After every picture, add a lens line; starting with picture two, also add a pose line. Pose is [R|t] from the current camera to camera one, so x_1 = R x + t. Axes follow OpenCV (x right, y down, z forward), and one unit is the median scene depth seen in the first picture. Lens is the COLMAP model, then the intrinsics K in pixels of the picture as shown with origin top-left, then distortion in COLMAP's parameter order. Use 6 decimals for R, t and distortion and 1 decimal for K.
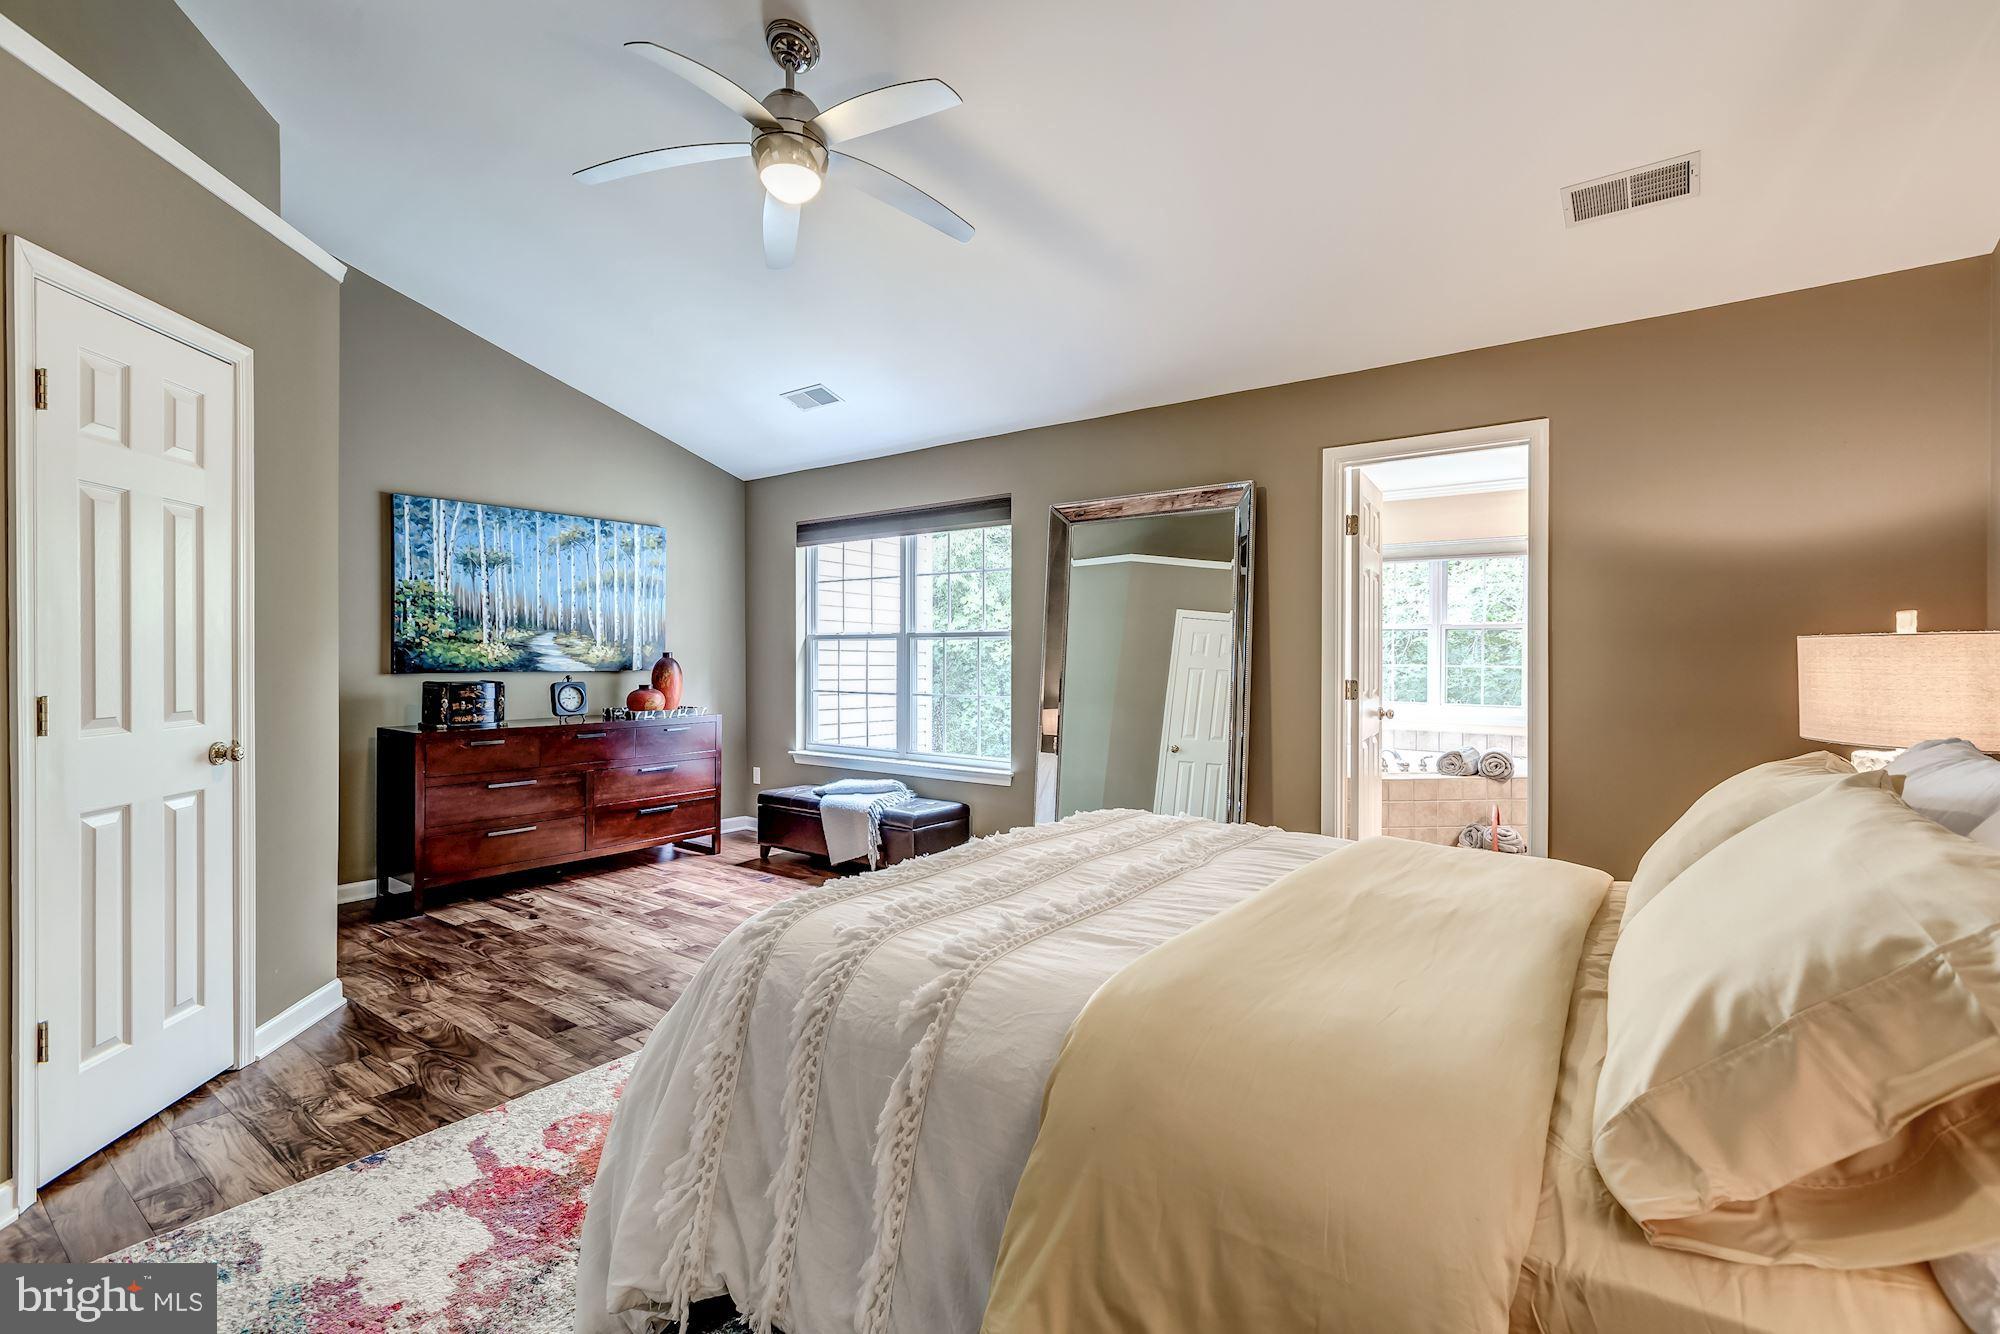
lens RADIAL K [[885.4, 0, 1003.8], [0, 885.4, 659.2], [0, 0, 1]] dist [0.002121, 0.000012]
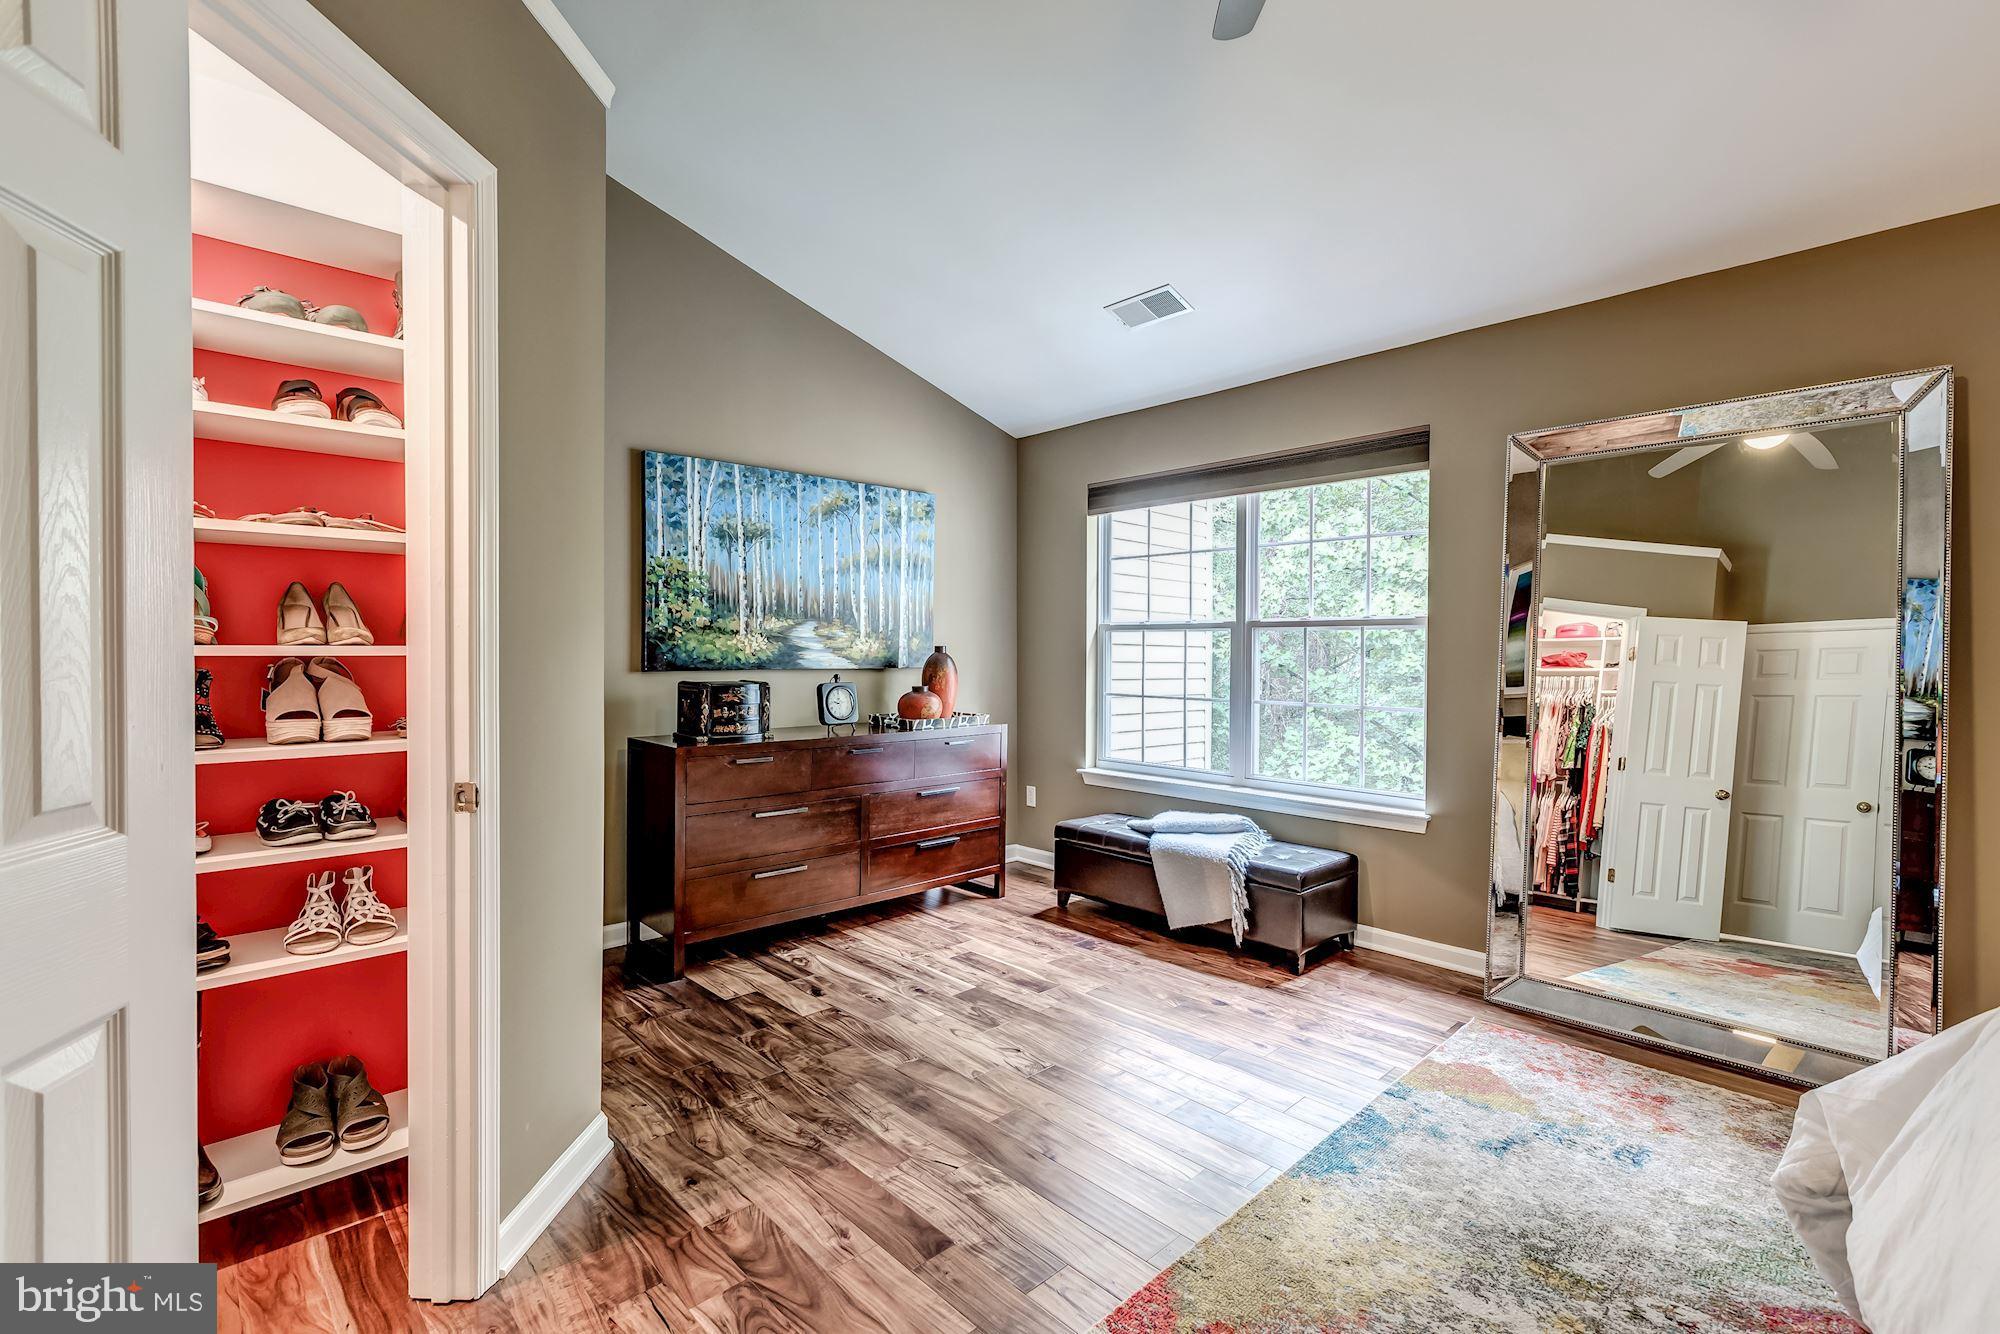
lens RADIAL K [[885.4, 0, 1003.8], [0, 885.4, 659.2], [0, 0, 1]] dist [0.002121, 0.000012]
pose [[0.984633, 0.005546, -0.174547, -0.213539], [-0.004211, 0.999959, 0.008013, -0.002762], [0.174584, -0.007155, 0.984616, 0.247006]]
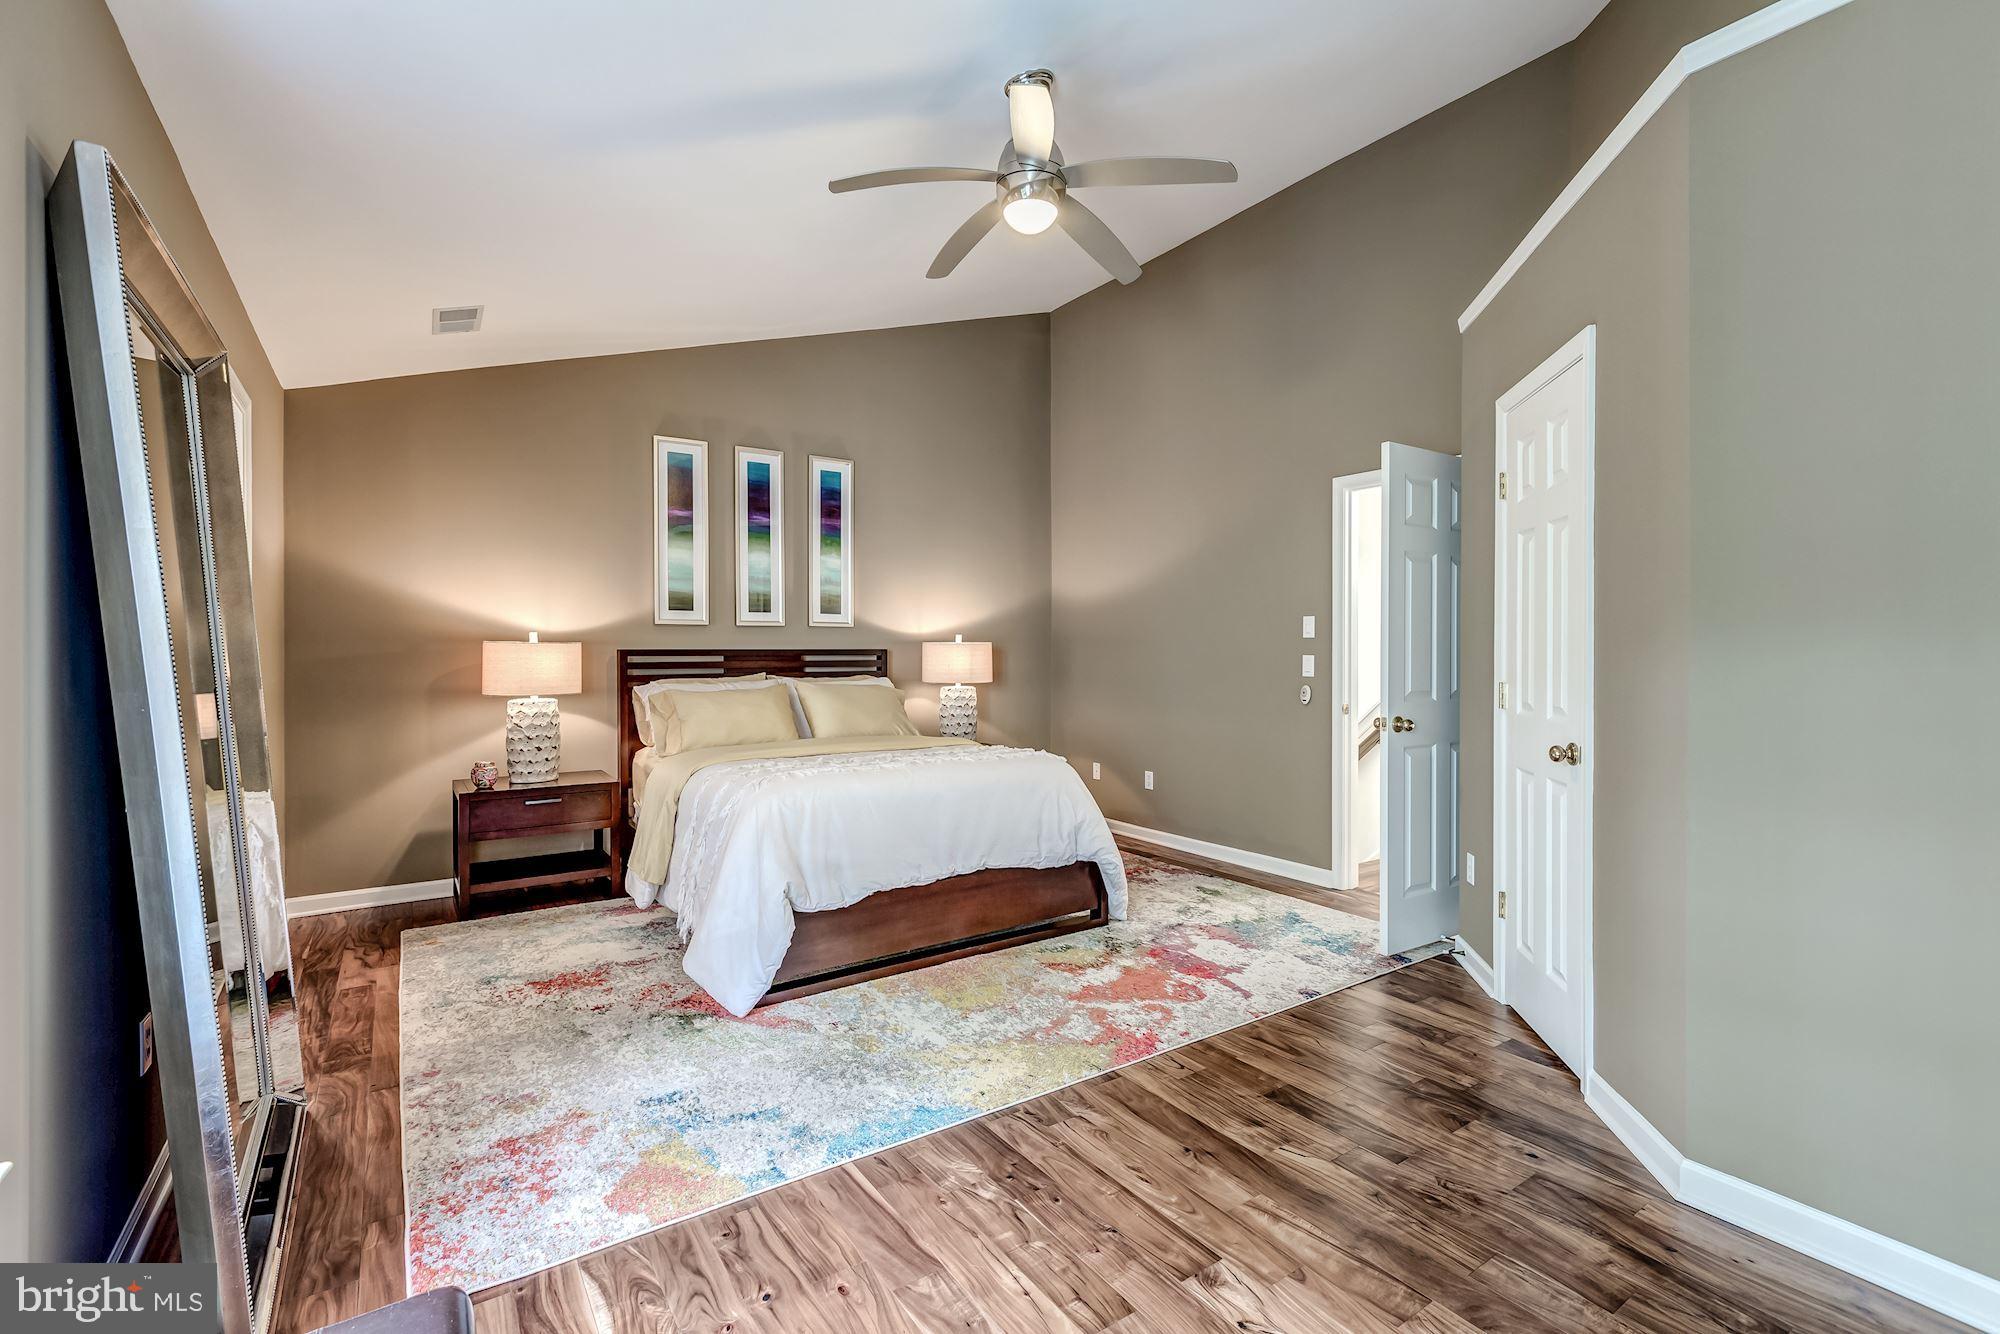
lens RADIAL K [[885.4, 0, 1003.8], [0, 885.4, 659.2], [0, 0, 1]] dist [0.002121, 0.000012]
pose [[-0.942642, -0.002926, 0.333793, -0.332947], [0.000743, 0.999941, 0.010863, -0.006971], [-0.333805, 0.010488, -0.942584, 1.179660]]
